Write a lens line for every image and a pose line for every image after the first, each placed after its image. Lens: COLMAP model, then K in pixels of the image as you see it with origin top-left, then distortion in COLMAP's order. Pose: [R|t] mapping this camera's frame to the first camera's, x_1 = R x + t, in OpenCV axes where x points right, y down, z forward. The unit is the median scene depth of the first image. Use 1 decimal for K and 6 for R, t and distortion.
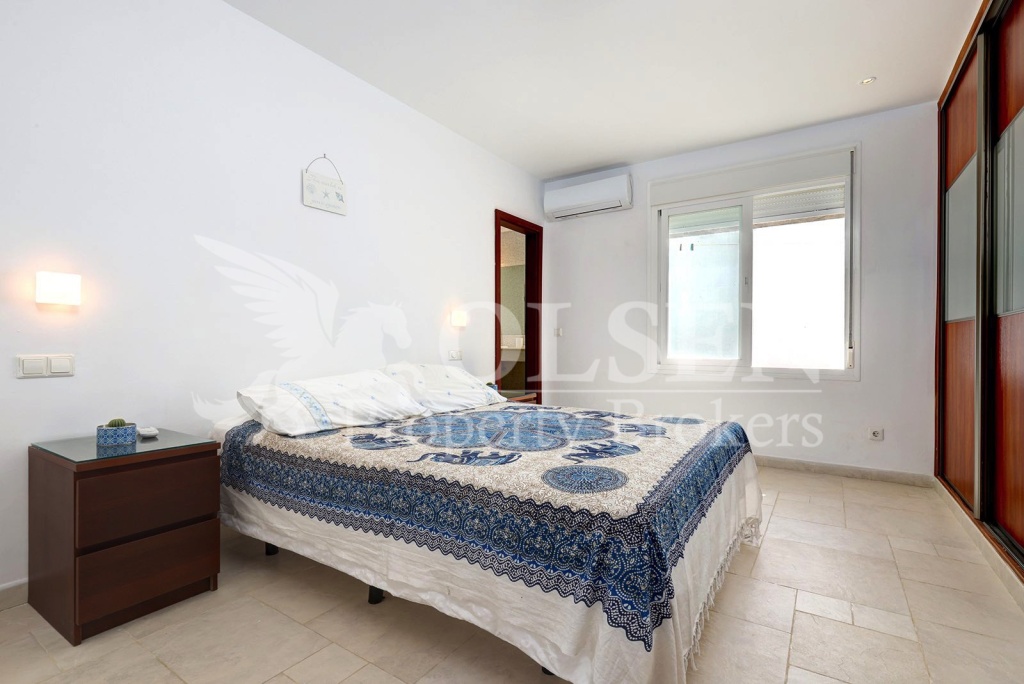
lens RADIAL K [[475.9, 0, 519.1], [0, 475.9, 343.2], [0, 0, 1]] dist [0.008626, 0.001056]
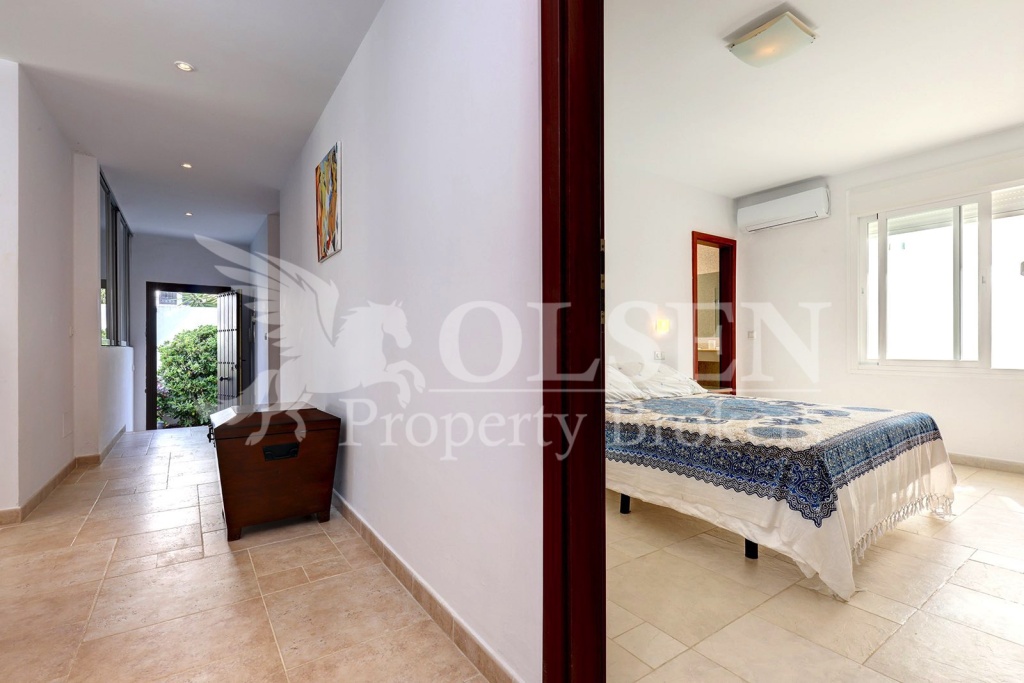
lens RADIAL K [[475.9, 0, 518.3], [0, 475.9, 345.1], [0, 0, 1]] dist [0.008626, 0.001056]
pose [[0.931988, -0.005292, -0.362450, -0.080343], [0.005361, 0.999985, -0.000815, -0.006651], [0.362449, -0.001183, 0.932003, -0.780560]]
